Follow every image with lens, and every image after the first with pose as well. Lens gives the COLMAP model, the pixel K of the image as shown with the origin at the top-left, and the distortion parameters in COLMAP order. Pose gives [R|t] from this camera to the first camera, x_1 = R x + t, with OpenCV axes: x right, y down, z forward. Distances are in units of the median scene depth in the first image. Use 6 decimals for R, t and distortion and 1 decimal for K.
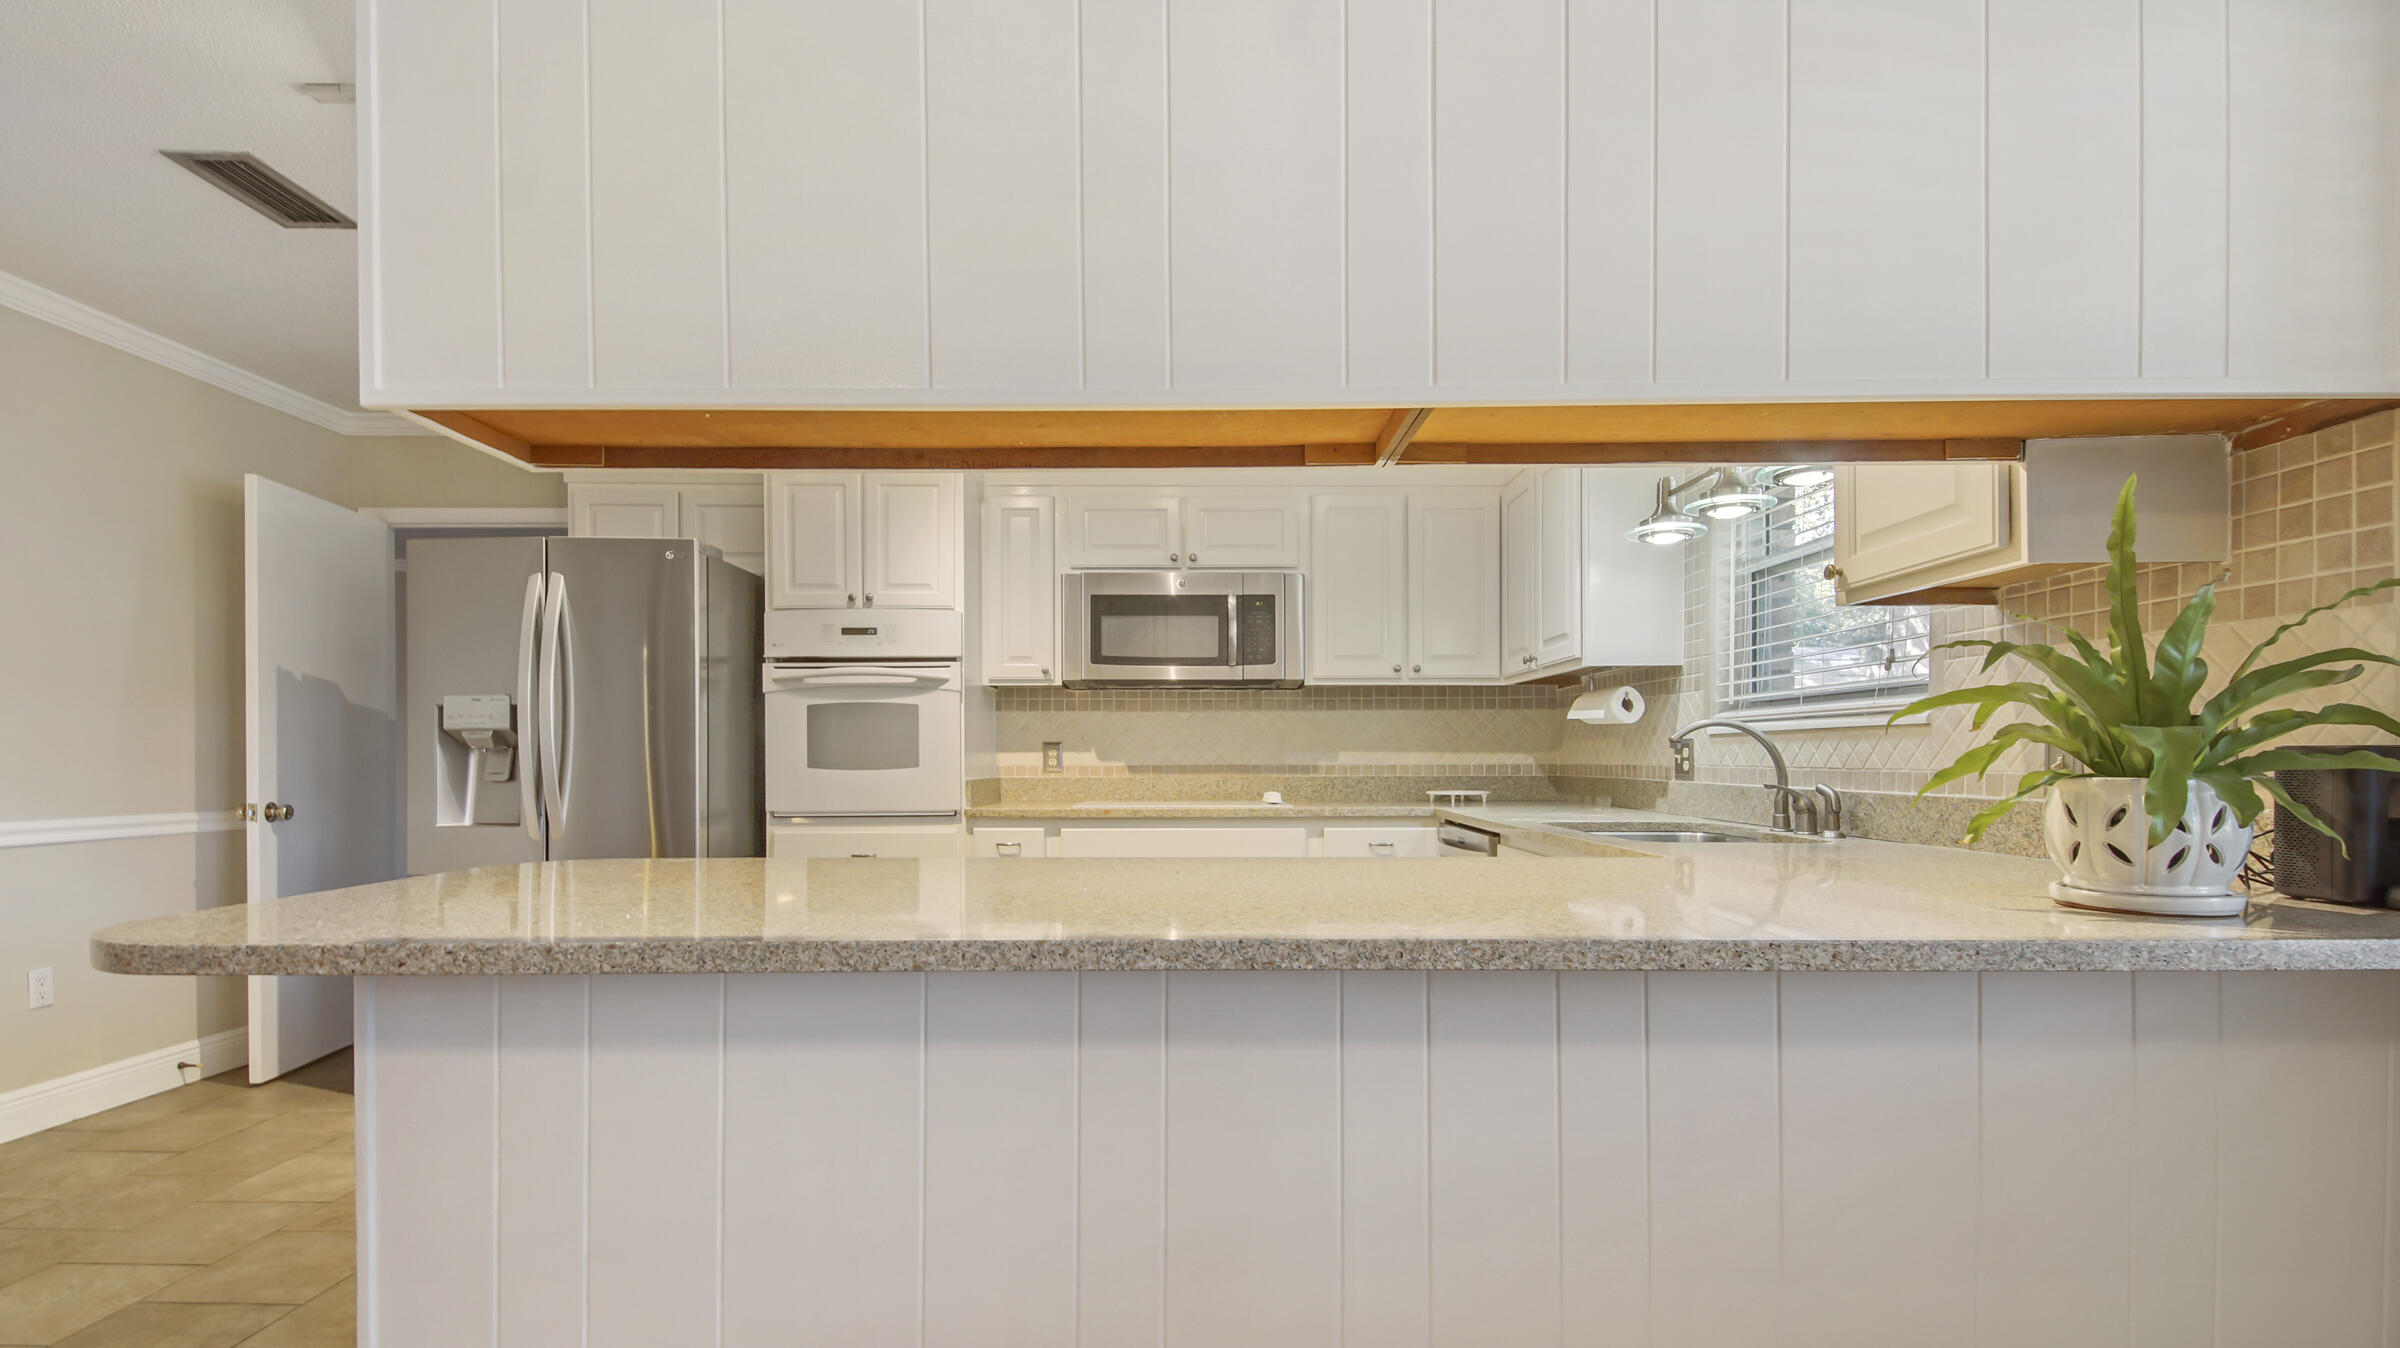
lens RADIAL K [[1073.6, 0, 1172.4], [0, 1073.6, 751.4], [0, 0, 1]] dist [0.010303, -0.006247]
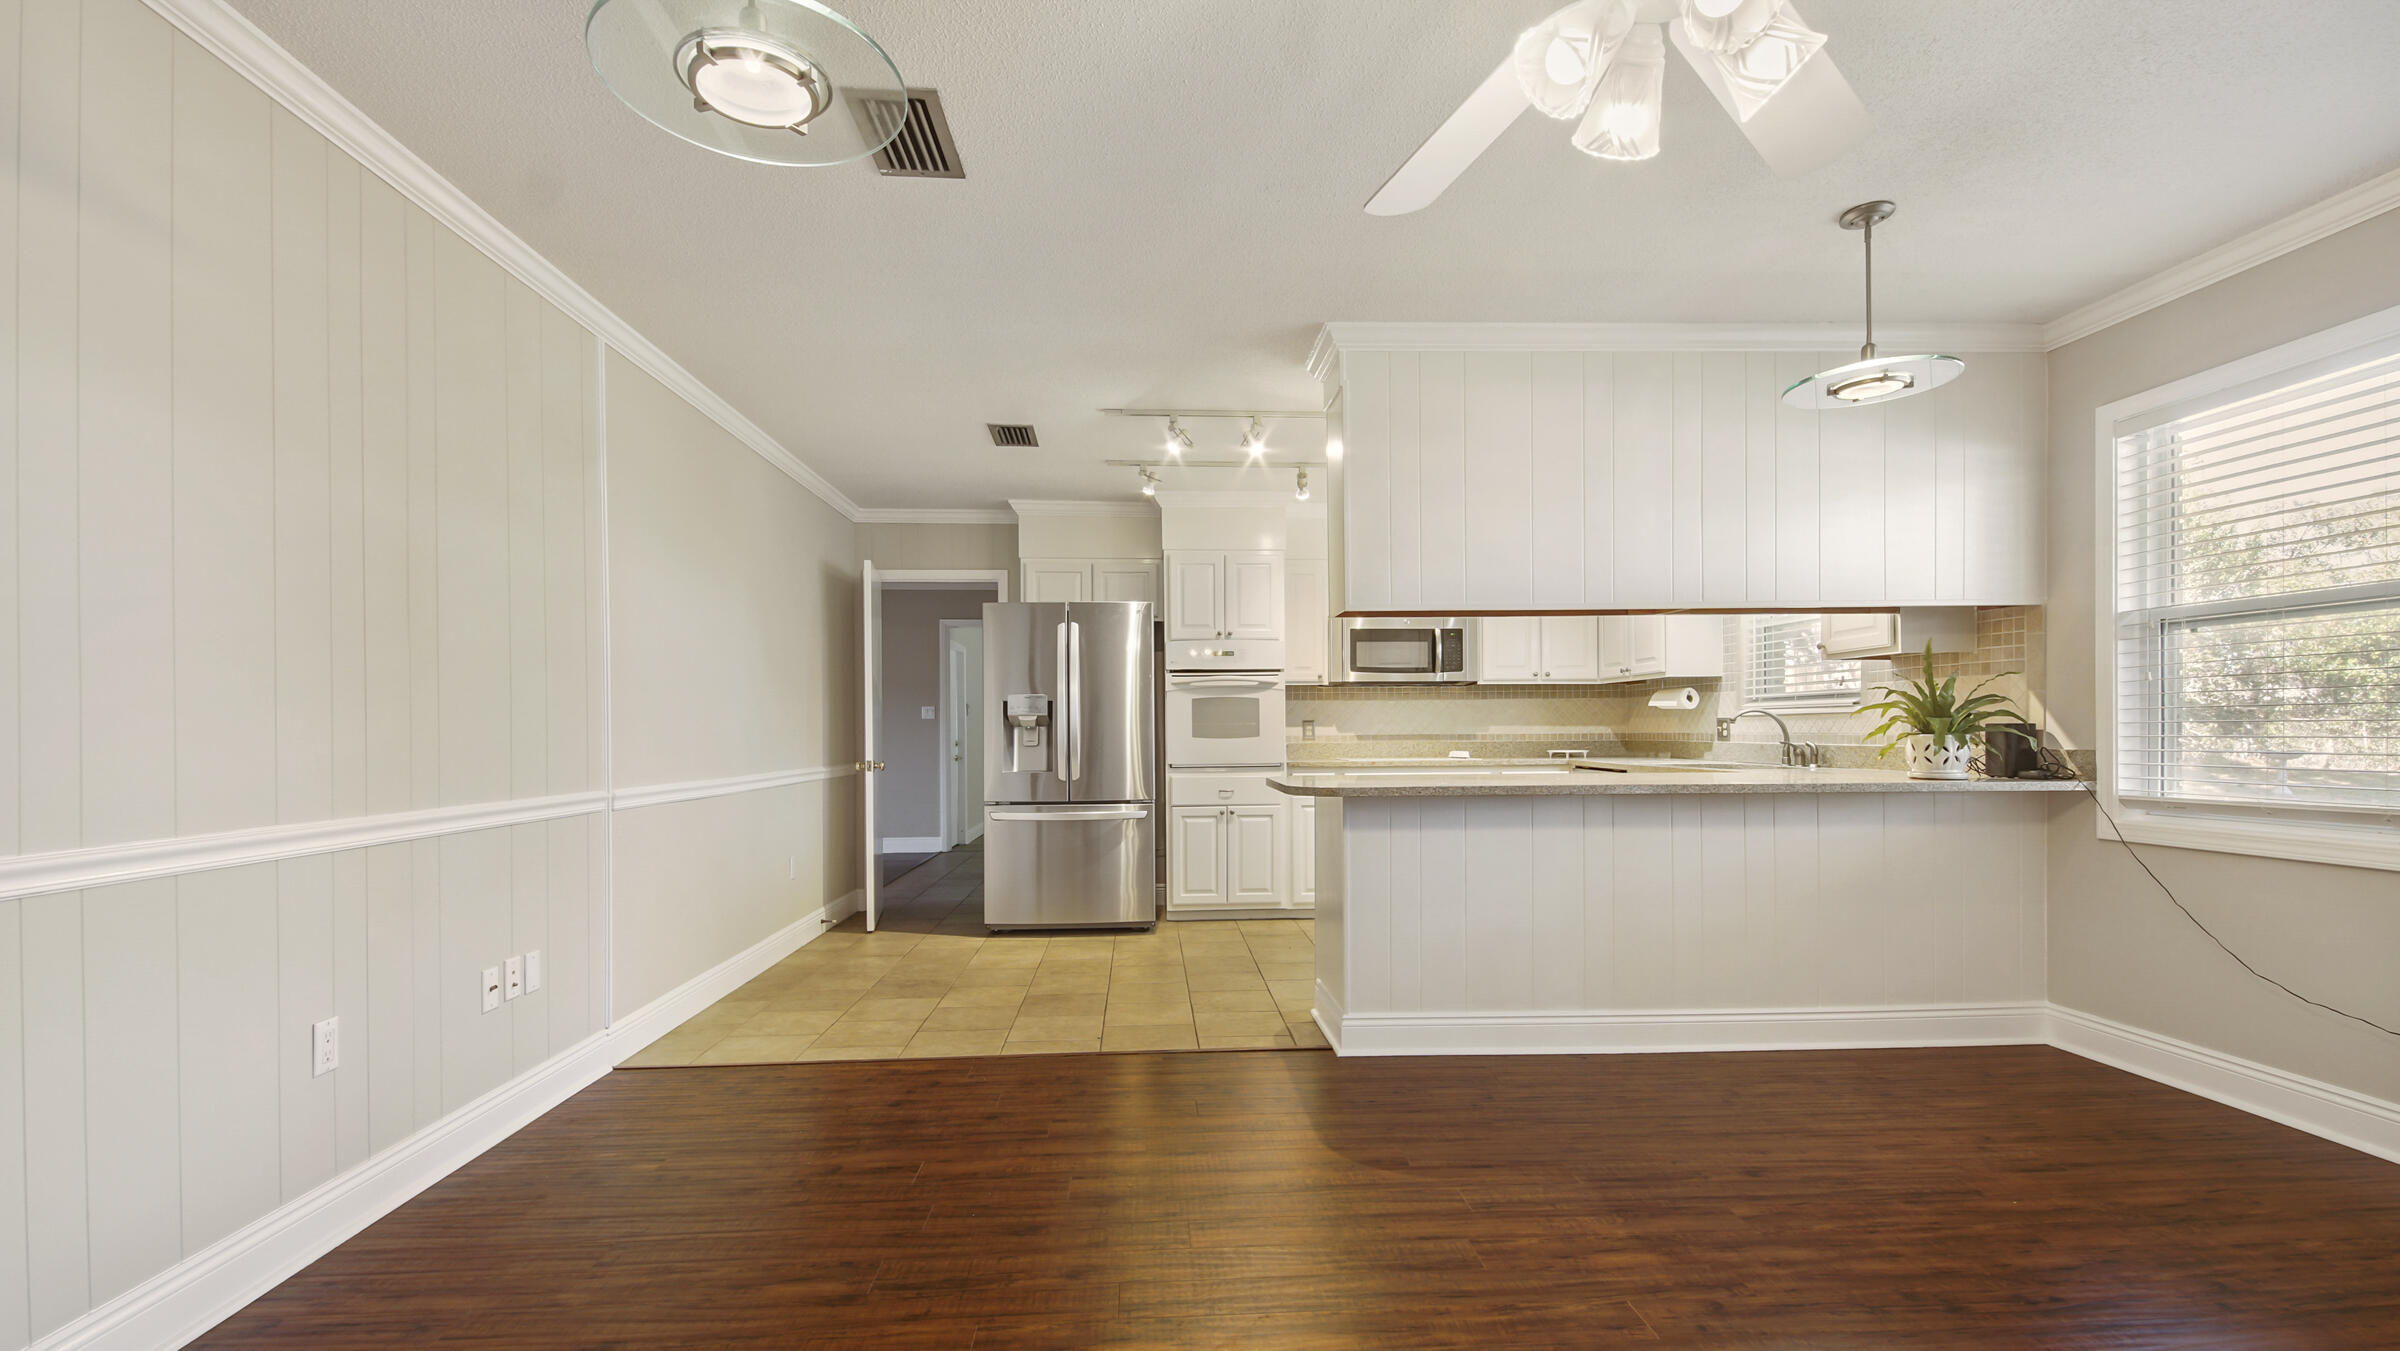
lens RADIAL K [[1073.6, 0, 1168.9], [0, 1073.6, 725.9], [0, 0, 1]] dist [0.010303, -0.006247]
pose [[0.998440, -0.004500, 0.055659, -0.480881], [0.004417, 0.999989, 0.001610, -0.004820], [-0.055666, -0.001362, 0.998449, -0.645055]]
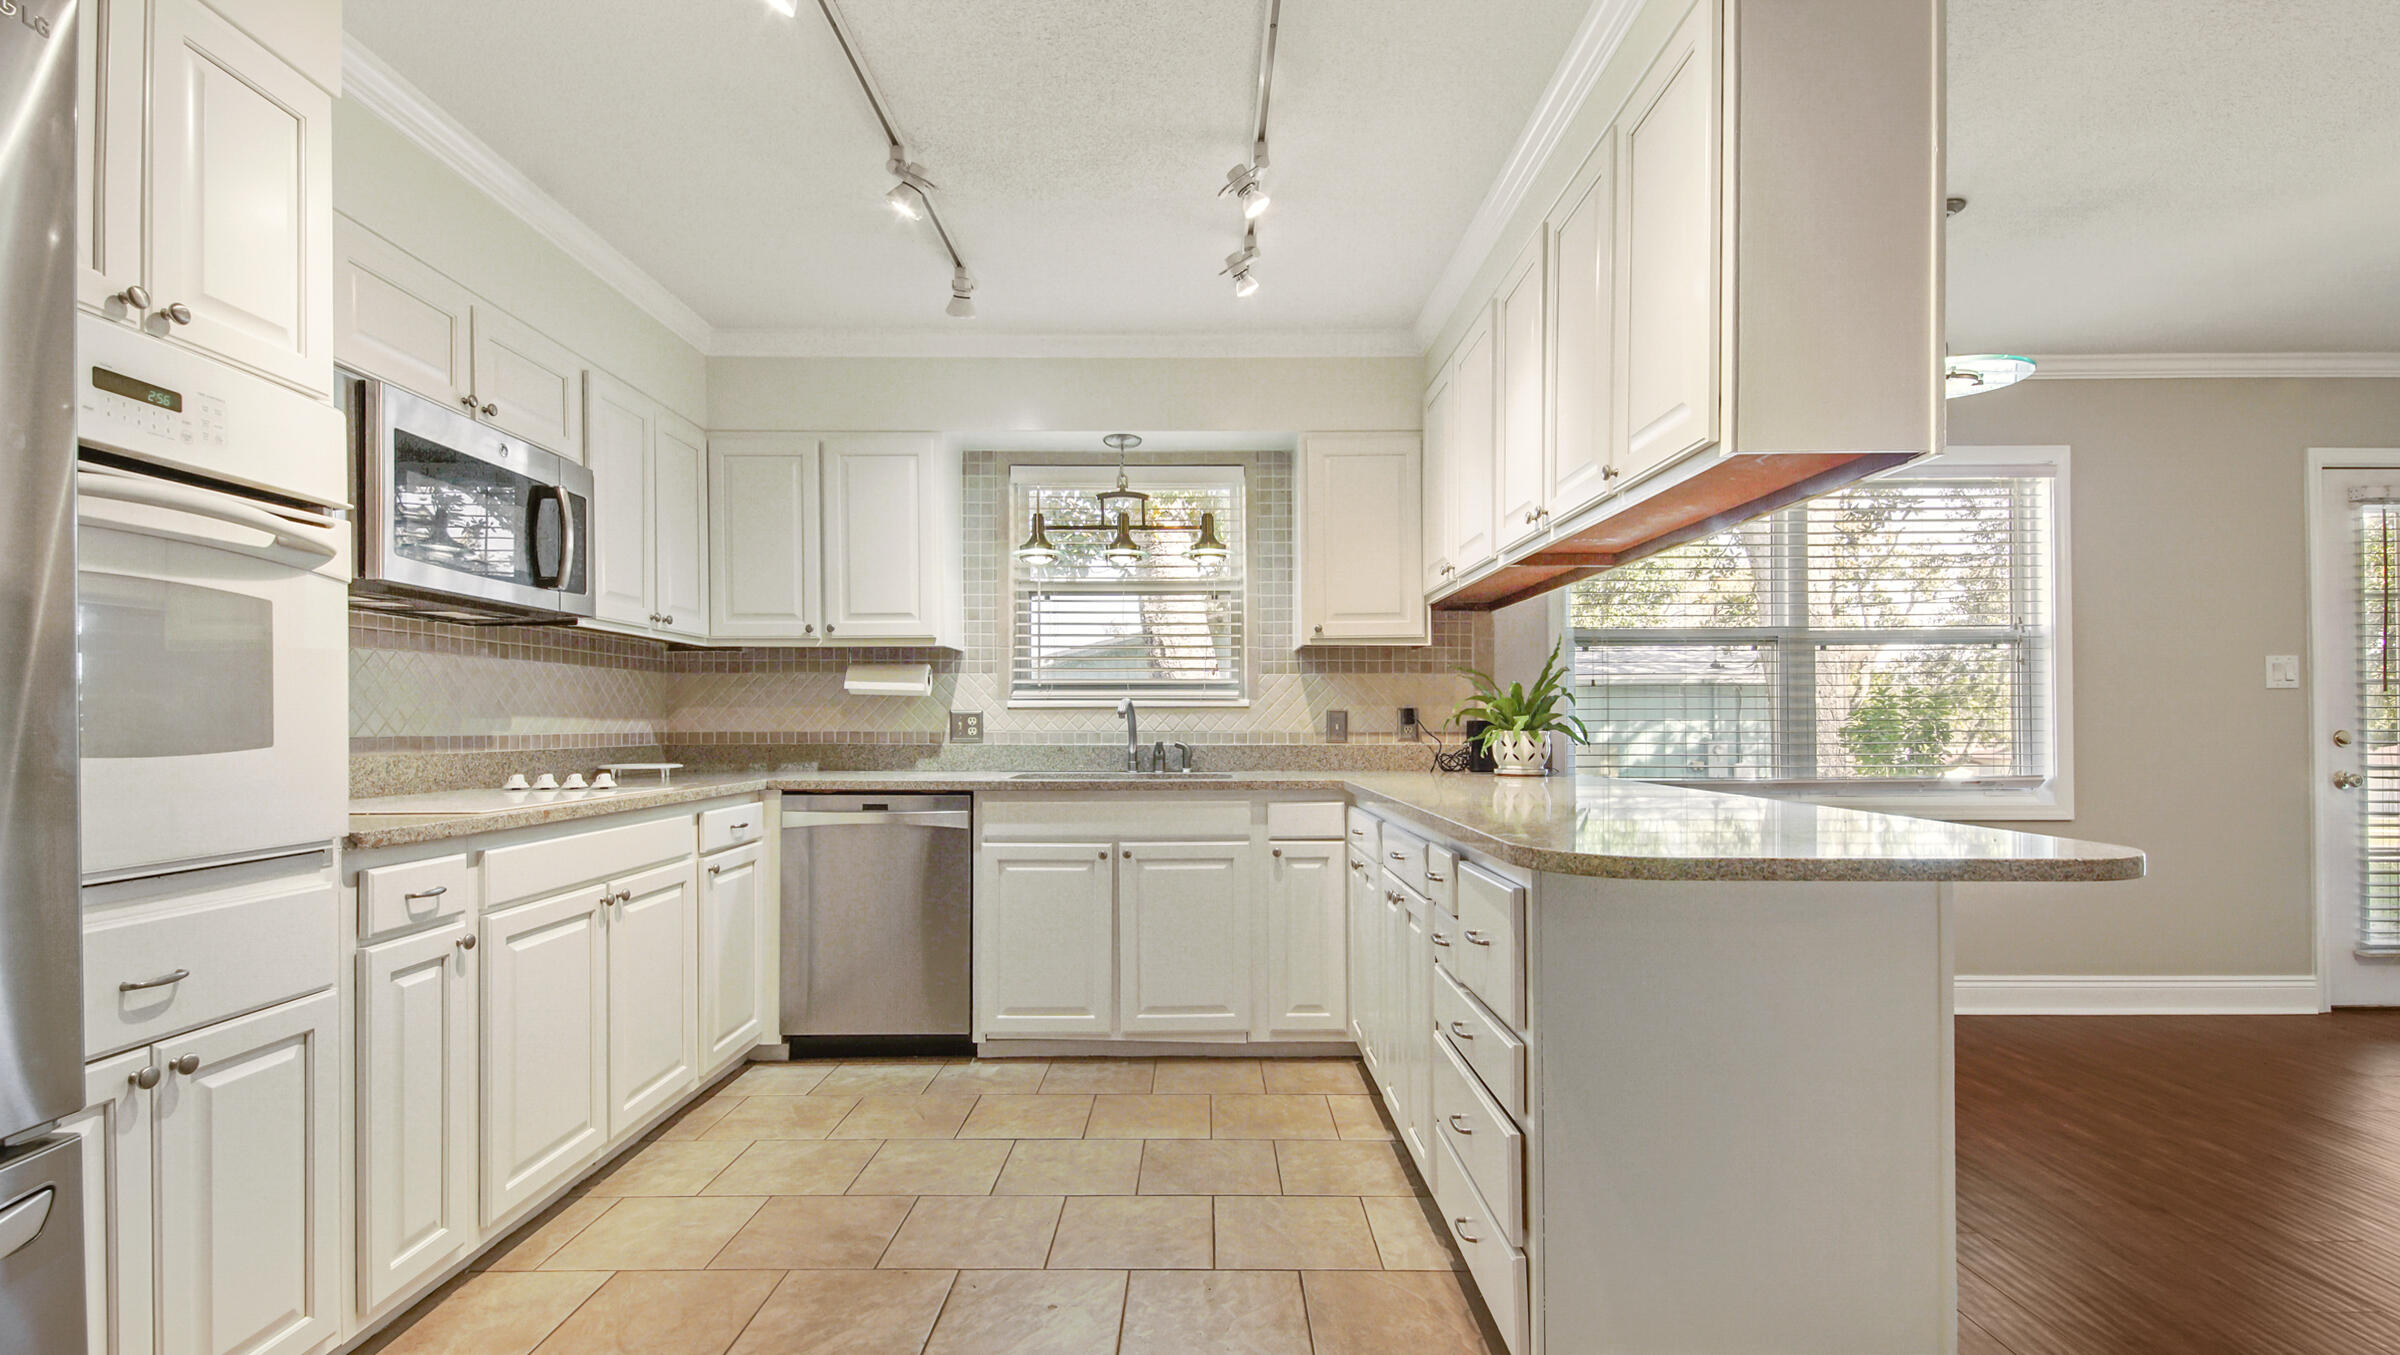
lens RADIAL K [[1073.6, 0, 1249.3], [0, 1073.6, 718.8], [0, 0, 1]] dist [0.010303, -0.006247]
pose [[-0.027243, 0.006851, 0.999605, -0.703241], [-0.004971, 0.999963, -0.006989, 0.005055], [-0.999616, -0.005159, -0.027208, 0.640419]]
